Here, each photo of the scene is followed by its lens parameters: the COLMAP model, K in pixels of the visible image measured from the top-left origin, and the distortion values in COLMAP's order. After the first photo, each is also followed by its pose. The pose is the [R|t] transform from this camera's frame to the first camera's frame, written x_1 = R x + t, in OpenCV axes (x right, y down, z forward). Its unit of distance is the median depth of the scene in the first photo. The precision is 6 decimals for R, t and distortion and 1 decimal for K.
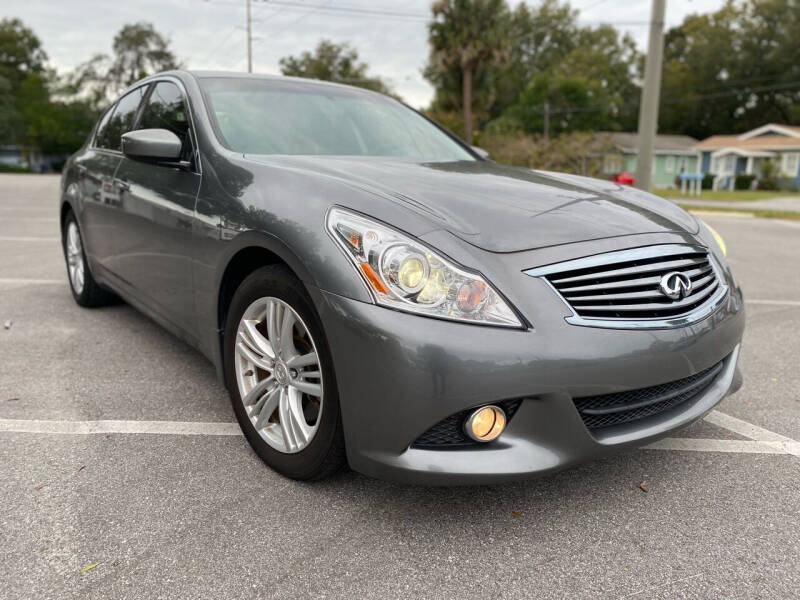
lens RADIAL K [[611.0, 0, 400.7], [0, 611.0, 301.2], [0, 0, 1]] dist [0.019059, -0.013583]
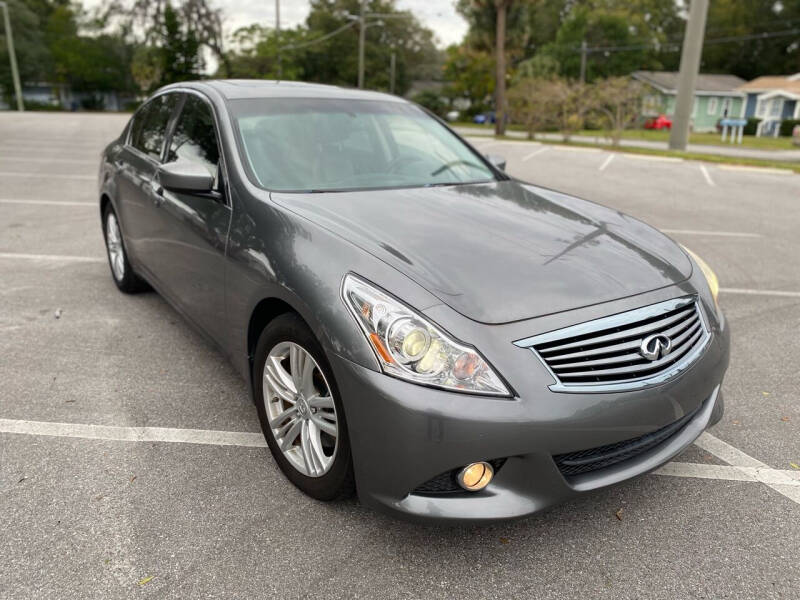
lens RADIAL K [[611.0, 0, 399.4], [0, 611.0, 302.2], [0, 0, 1]] dist [0.019059, -0.013583]
pose [[0.998776, 0.020626, -0.044953, 0.026700], [-0.016098, 0.994971, 0.098865, -0.161641], [0.046766, -0.098020, 0.994085, -0.090132]]
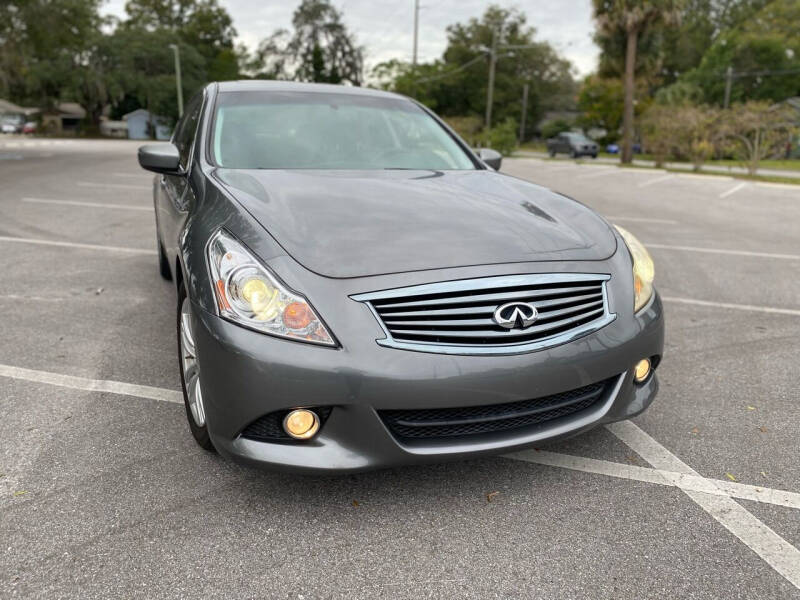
lens RADIAL K [[611.0, 0, 402.1], [0, 611.0, 302.1], [0, 0, 1]] dist [0.019059, -0.013583]
pose [[0.966590, 0.071837, -0.246054, 0.402405], [-0.059230, 0.996542, 0.058269, -0.076477], [0.249389, -0.041749, 0.967503, -0.057333]]
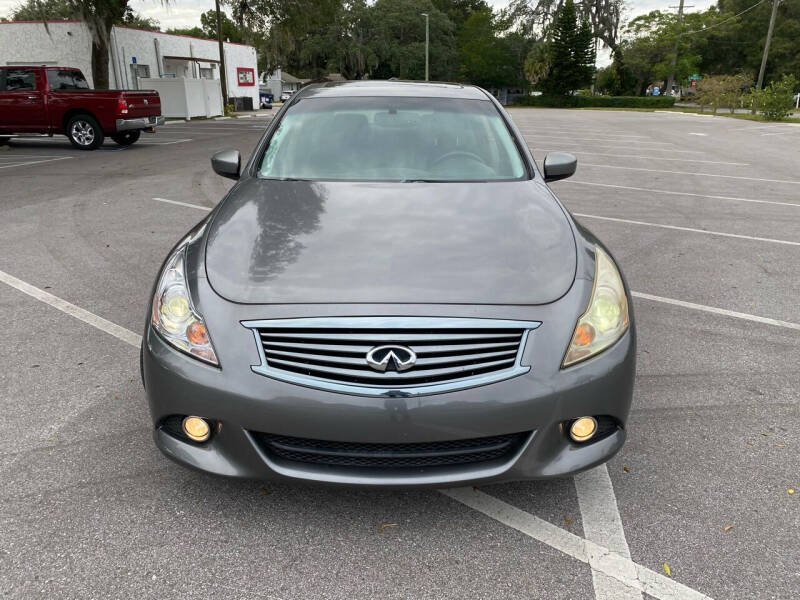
lens RADIAL K [[611.0, 0, 401.4], [0, 611.0, 301.6], [0, 0, 1]] dist [0.019059, -0.013583]
pose [[0.798003, 0.180480, -0.574994, 0.816270], [-0.115895, 0.982254, 0.147466, -0.216466], [0.591405, -0.051039, 0.804758, 0.131657]]
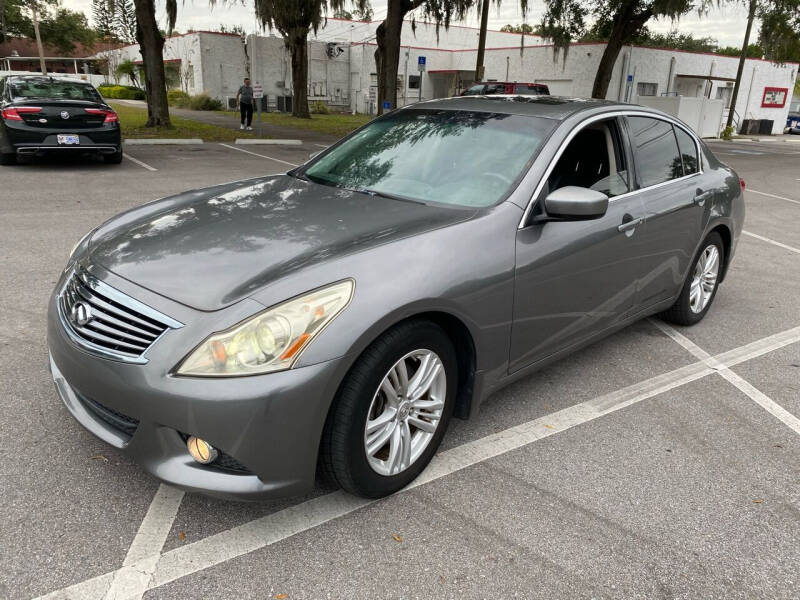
lens RADIAL K [[611.0, 0, 405.4], [0, 611.0, 300.9], [0, 0, 1]] dist [0.019059, -0.013583]
pose [[0.122927, 0.301452, -0.945524, 1.334474], [-0.248903, 0.931663, 0.264673, -0.425850], [0.960696, 0.202808, 0.189559, 1.085216]]
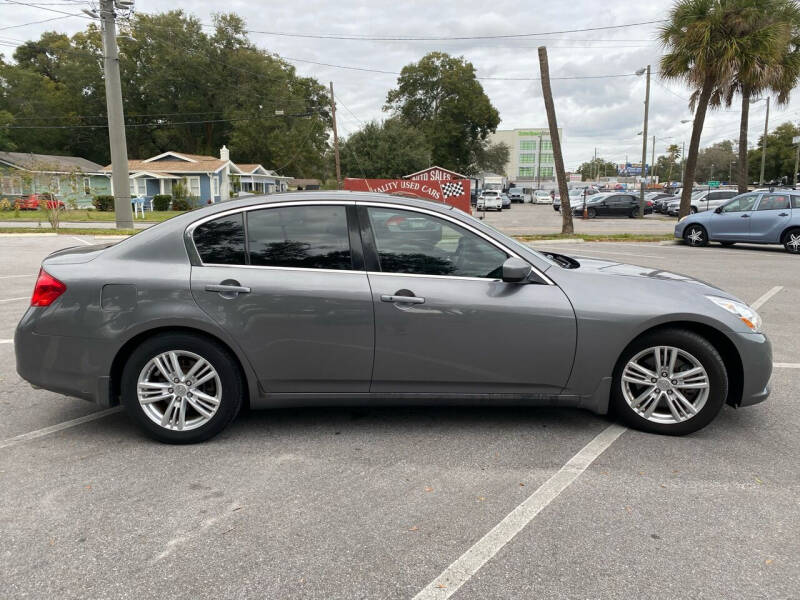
lens RADIAL K [[611.0, 0, 401.2], [0, 611.0, 302.1], [0, 0, 1]] dist [0.019059, -0.013583]
pose [[0.580745, -0.163406, 0.797517, -1.852936], [0.179718, 0.981212, 0.070176, -0.359506], [-0.794001, 0.102574, 0.599201, 0.419387]]
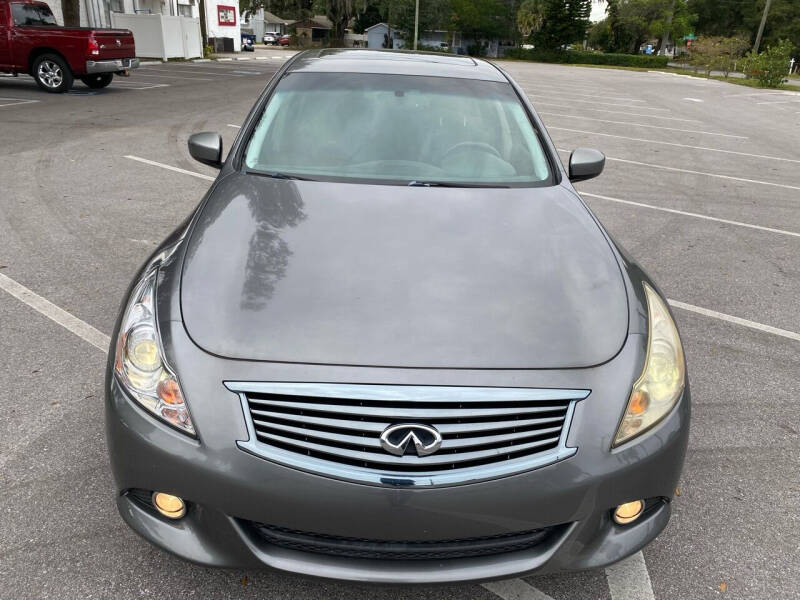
lens RADIAL K [[611.0, 0, 401.1], [0, 611.0, 304.7], [0, 0, 1]] dist [0.019059, -0.013583]
pose [[0.809274, 0.251379, -0.530928, 0.656946], [-0.153540, 0.962910, 0.221876, -0.307801], [0.567011, -0.098040, 0.817855, 0.241749]]
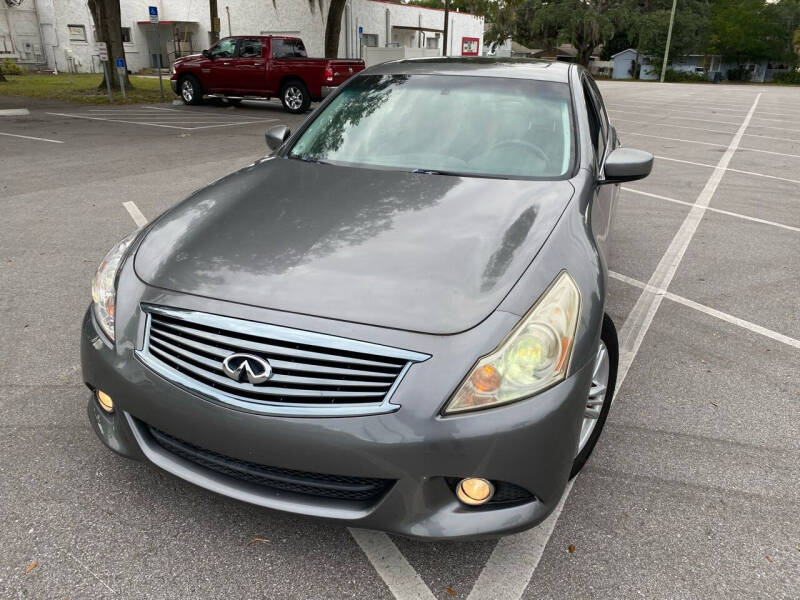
lens RADIAL K [[611.0, 0, 401.2], [0, 611.0, 294.3], [0, 0, 1]] dist [0.019059, -0.013583]
pose [[0.537283, 0.296801, -0.789453, 1.017317], [-0.189688, 0.954577, 0.229784, -0.315081], [0.821794, 0.026290, 0.569178, 0.503136]]
